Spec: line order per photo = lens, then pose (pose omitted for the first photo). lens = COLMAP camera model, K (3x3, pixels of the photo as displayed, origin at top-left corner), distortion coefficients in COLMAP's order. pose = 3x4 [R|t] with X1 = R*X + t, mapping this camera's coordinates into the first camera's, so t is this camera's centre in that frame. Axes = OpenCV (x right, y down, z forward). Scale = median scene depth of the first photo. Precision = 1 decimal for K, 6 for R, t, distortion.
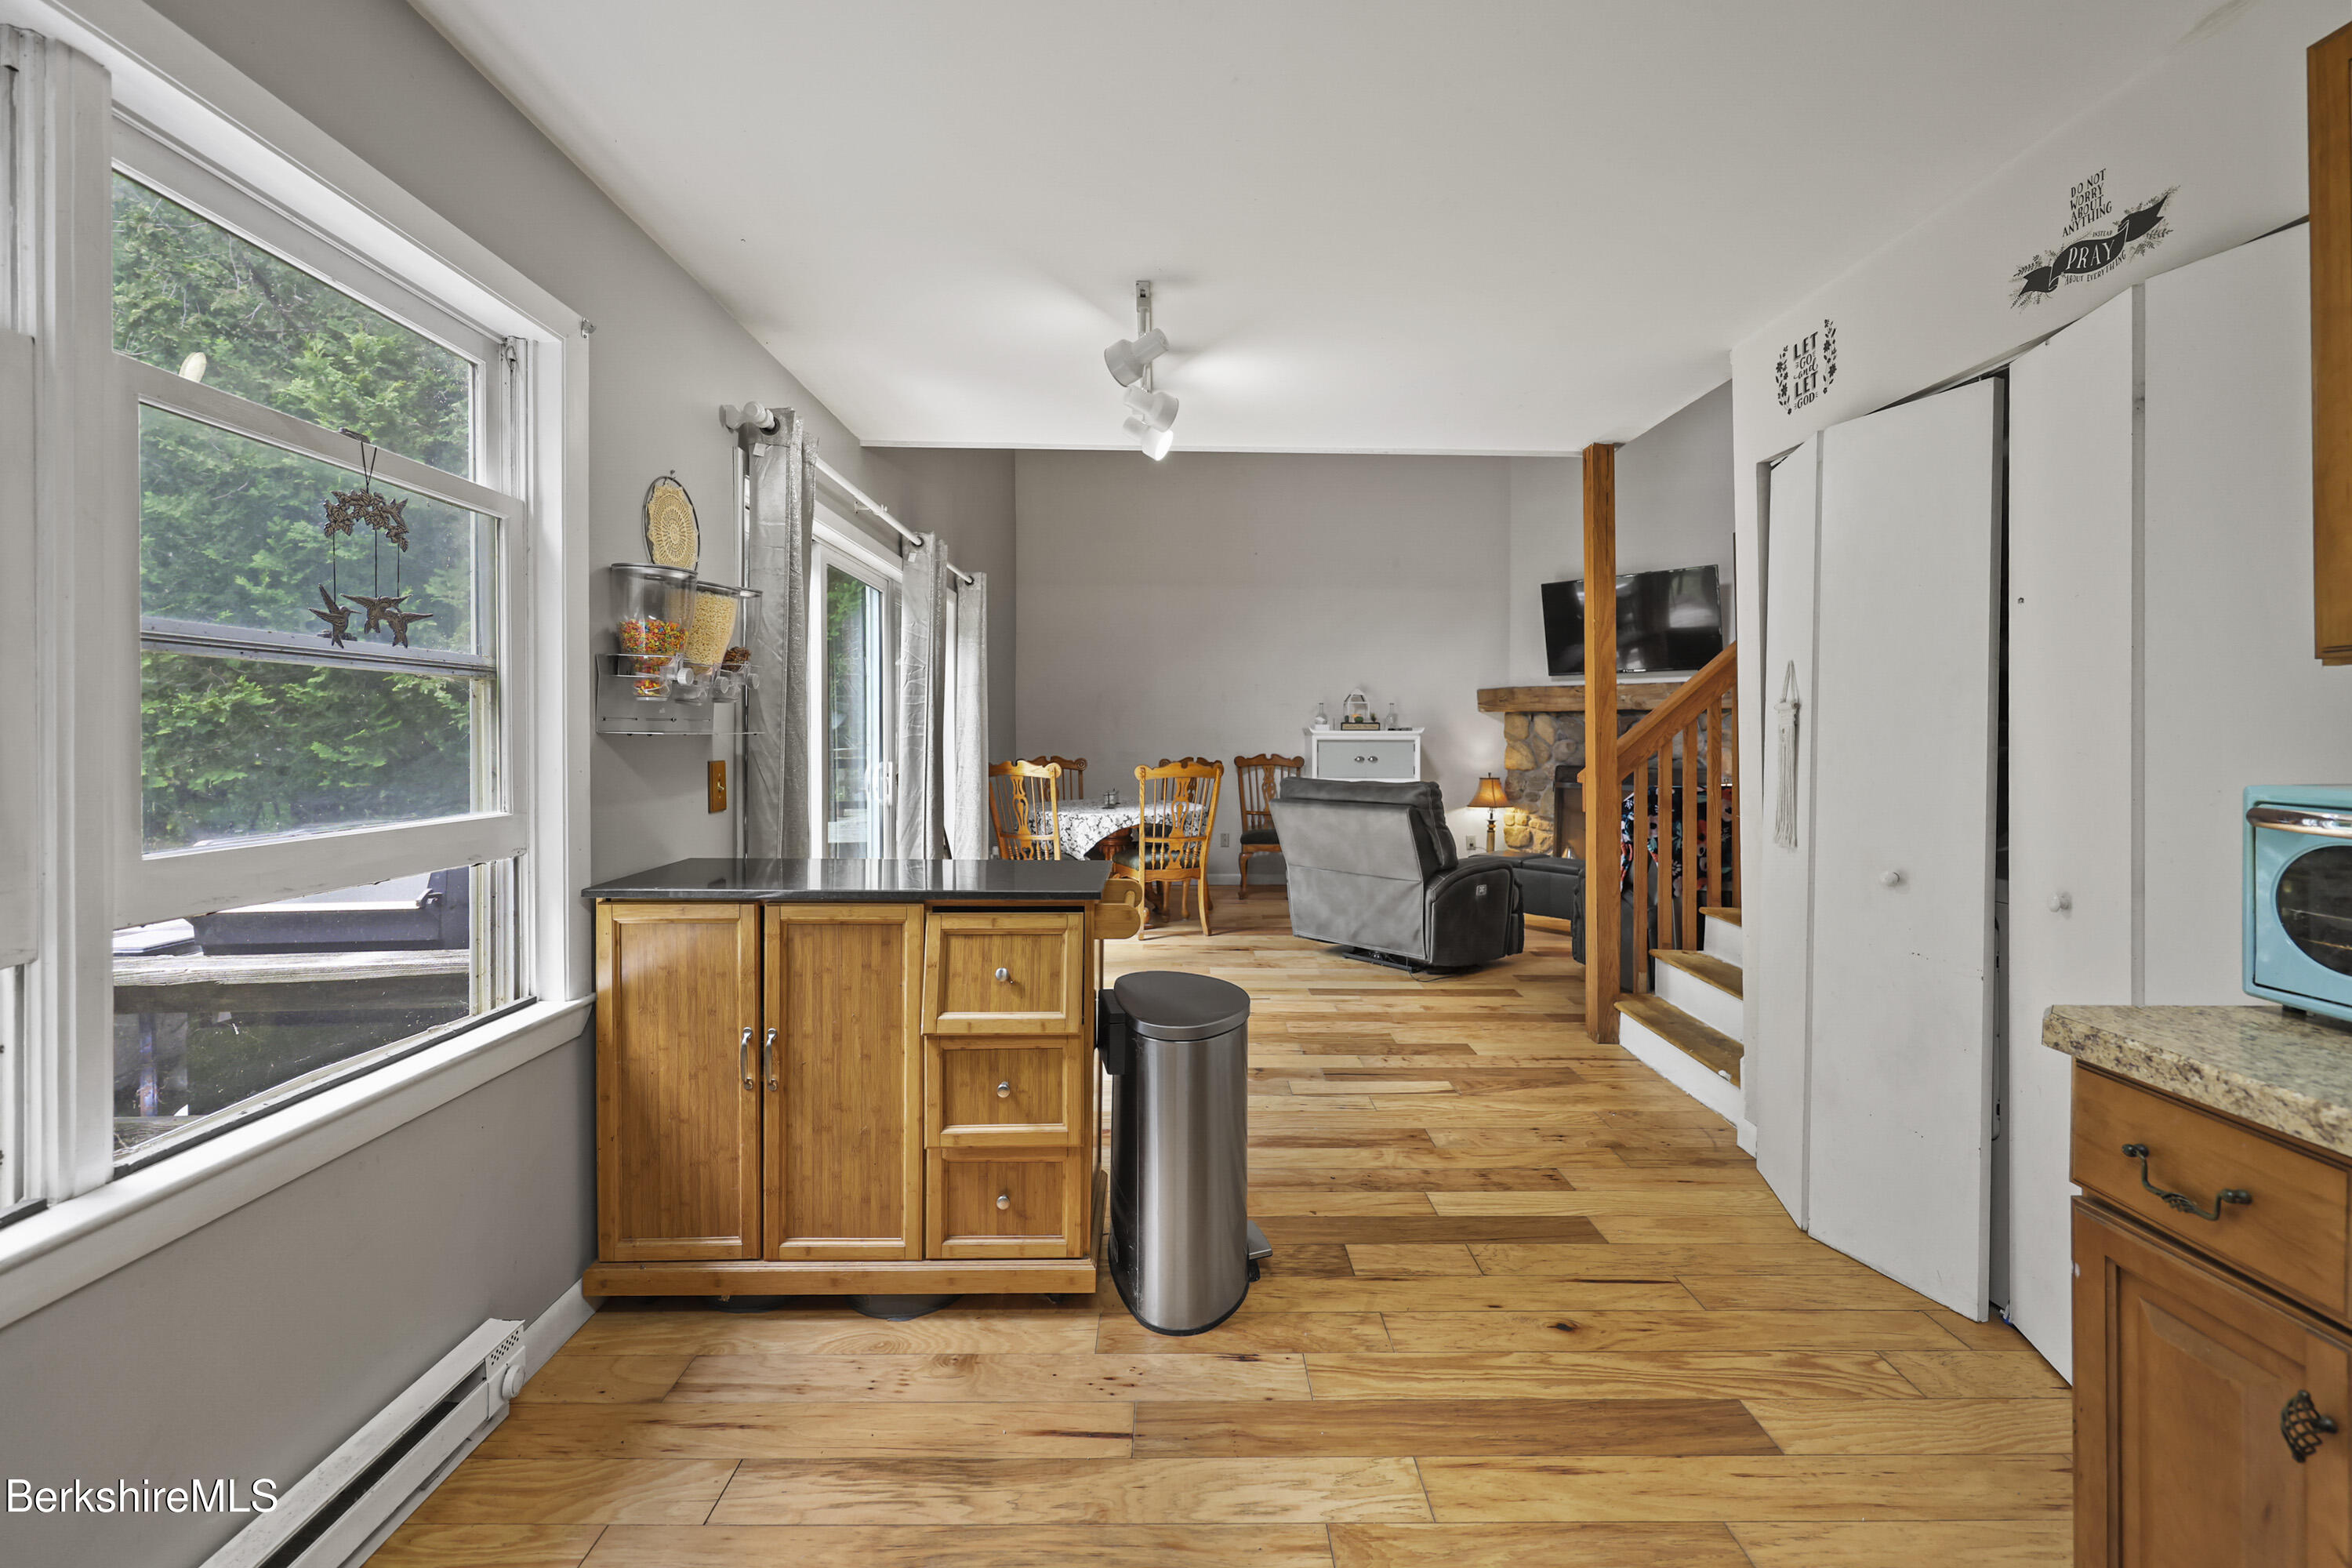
lens RADIAL K [[950.4, 0, 1187.6], [0, 950.4, 737.0], [0, 0, 1]] dist [0.002283, 0.000411]
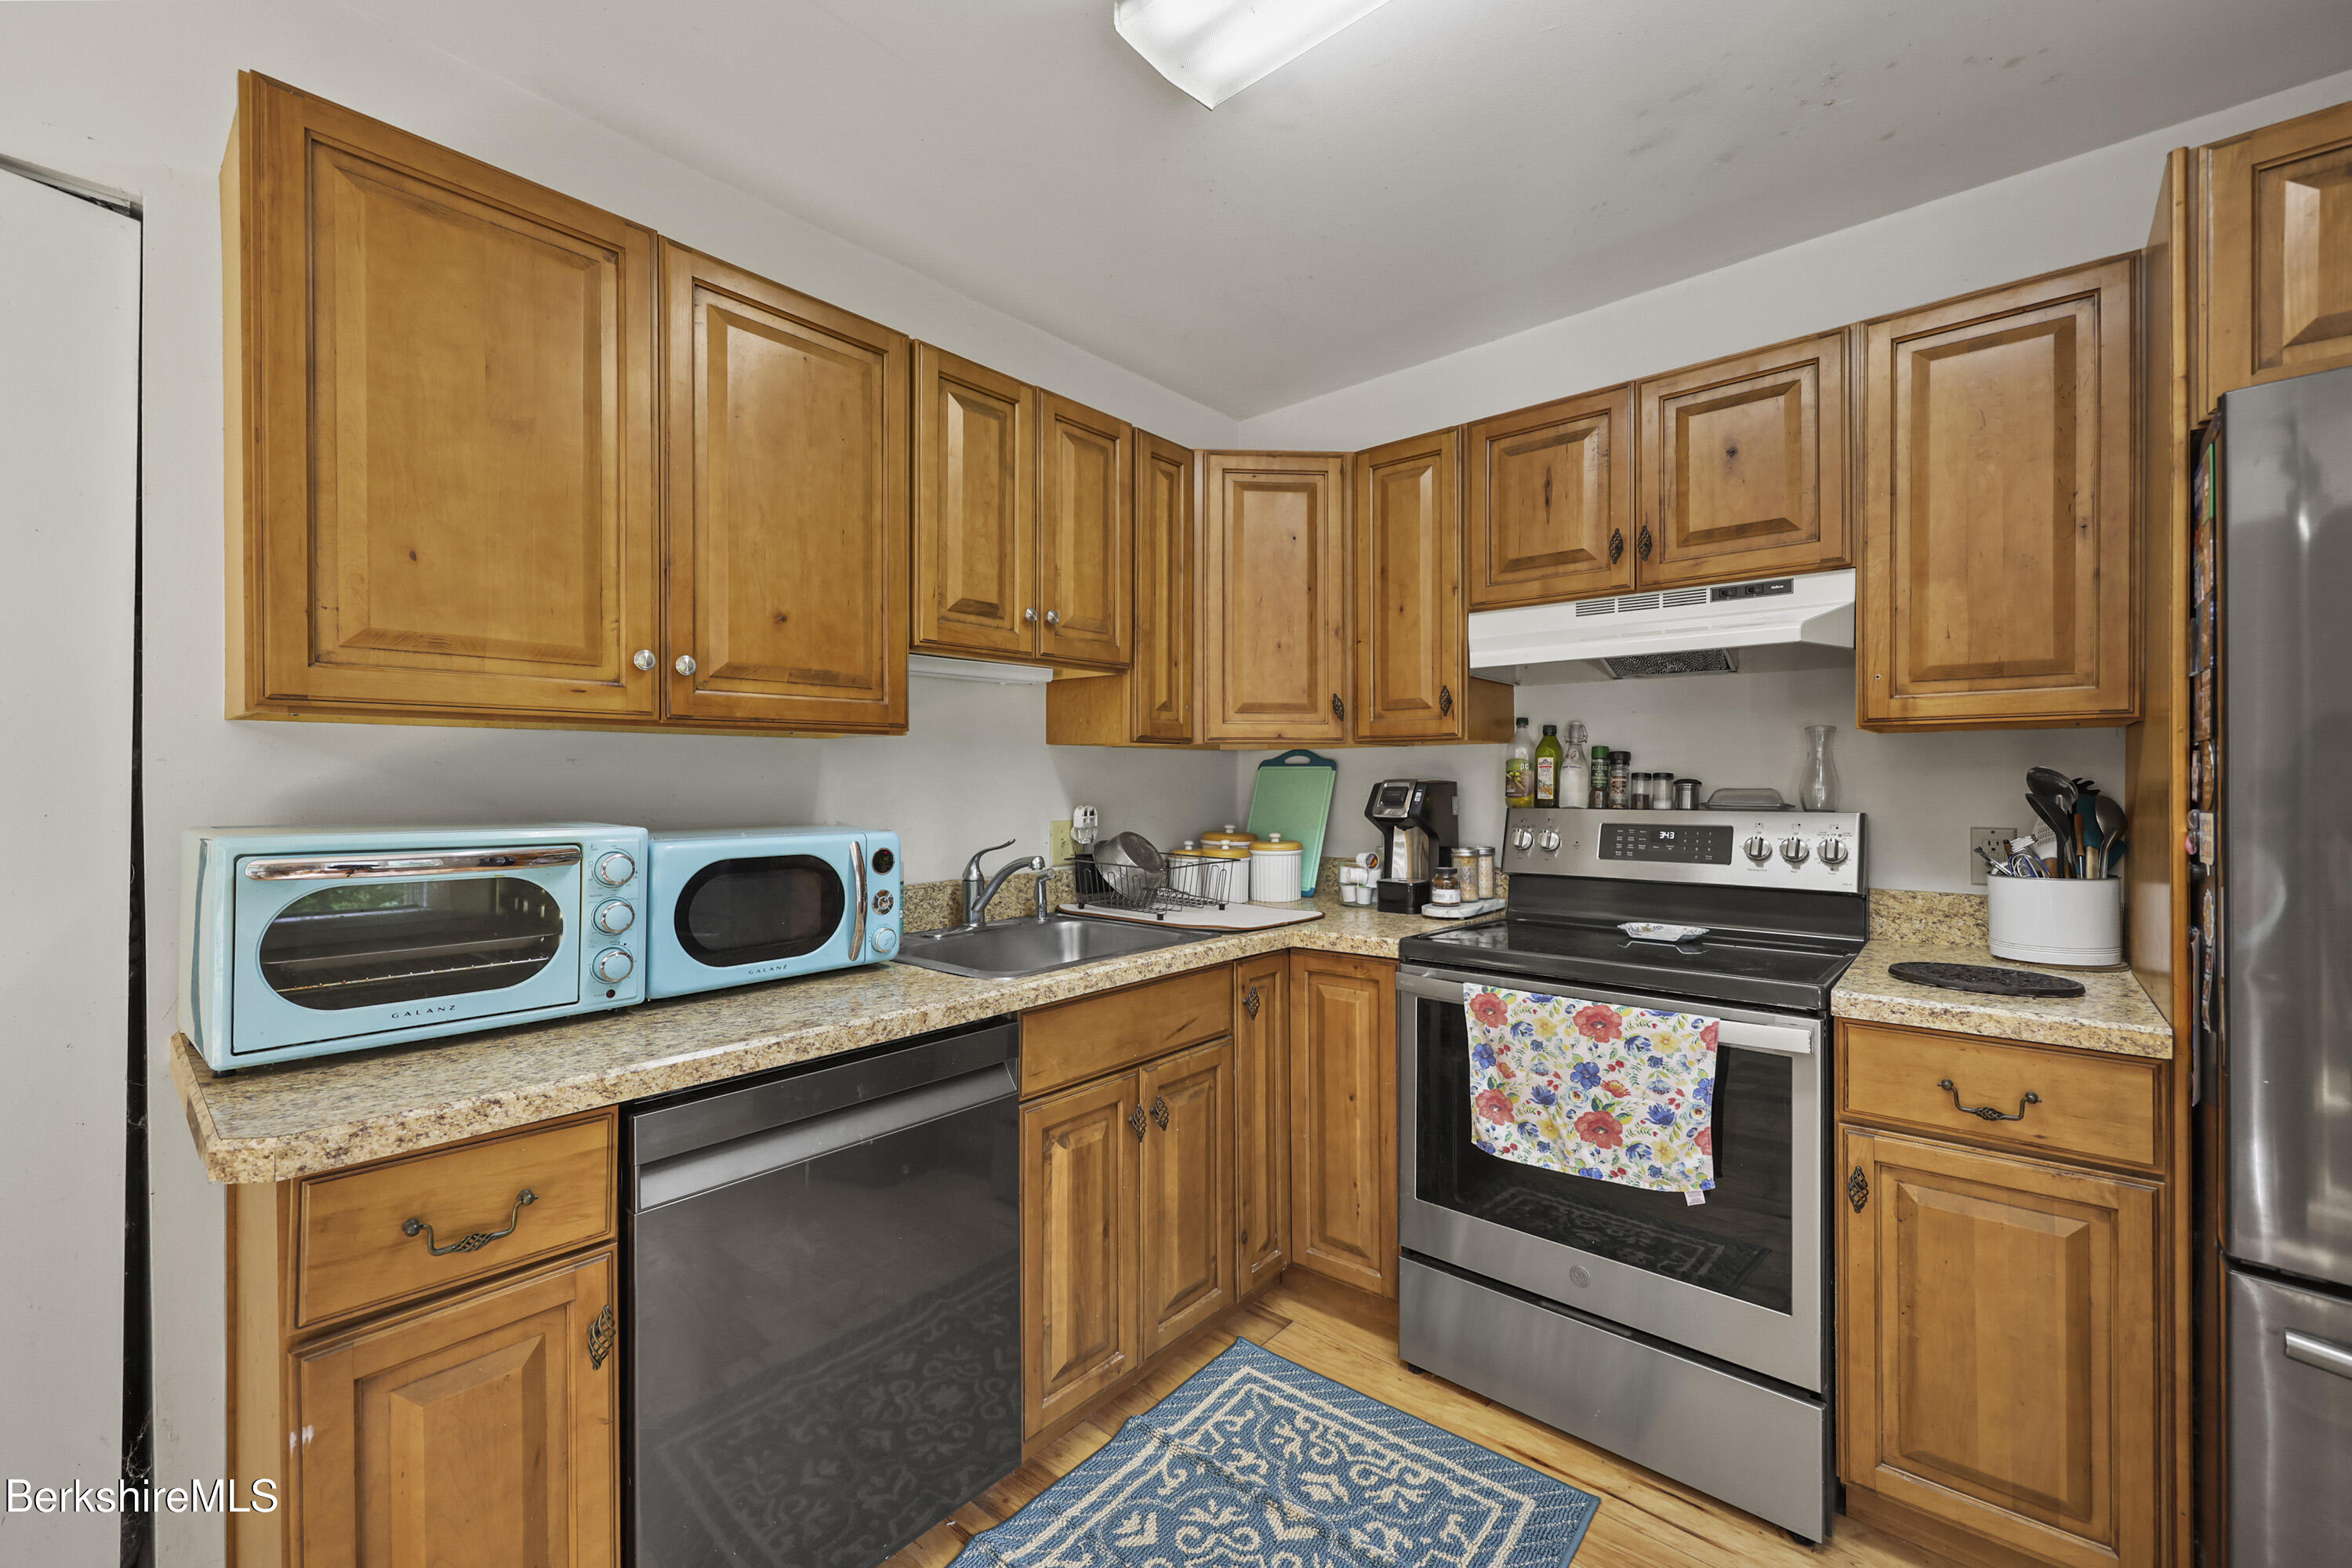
lens RADIAL K [[950.4, 0, 1199.1], [0, 950.4, 783.5], [0, 0, 1]] dist [0.002283, 0.000411]
pose [[-0.745619, -0.003601, 0.666362, -0.027989], [0.003907, 0.999945, 0.009776, -0.000904], [-0.666361, 0.009893, -0.745564, 0.166174]]
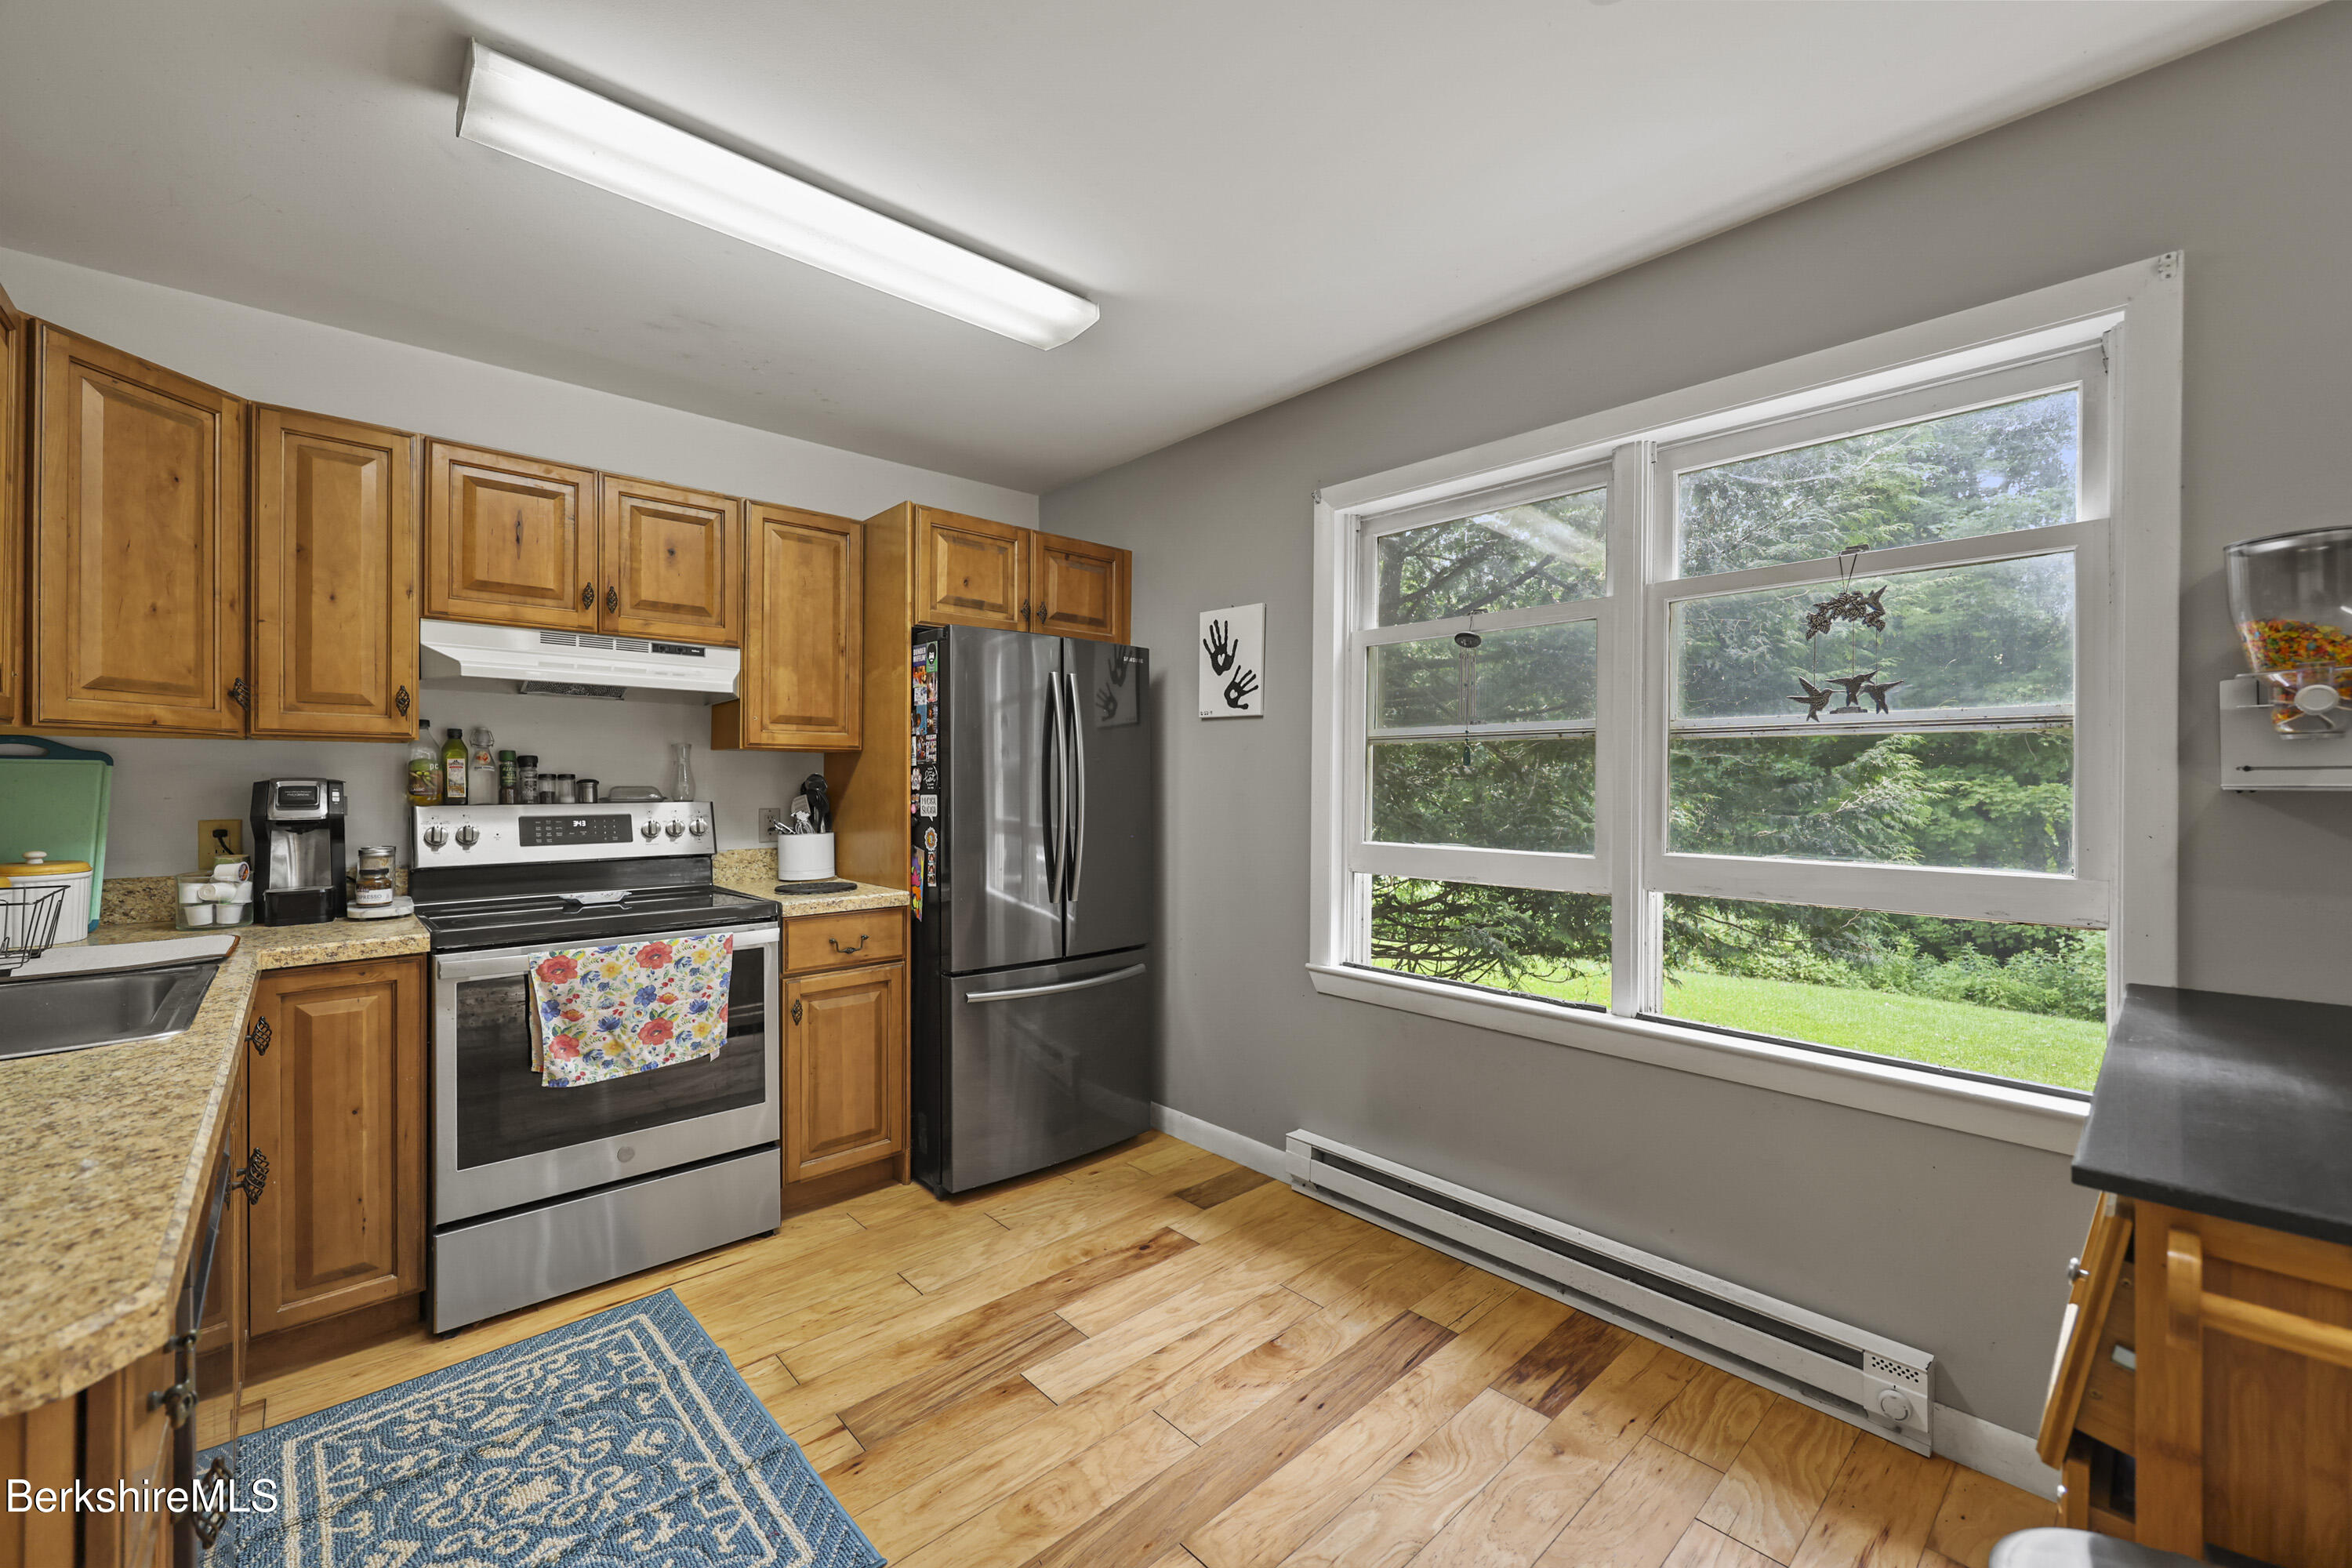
lens RADIAL K [[950.4, 0, 1152.9], [0, 950.4, 779.1], [0, 0, 1]] dist [0.002283, 0.000411]
pose [[-0.759305, -0.005985, -0.650708, 0.132662], [-0.008898, 0.999960, 0.001185, -0.001273], [0.650675, 0.006689, -0.759327, 0.279798]]
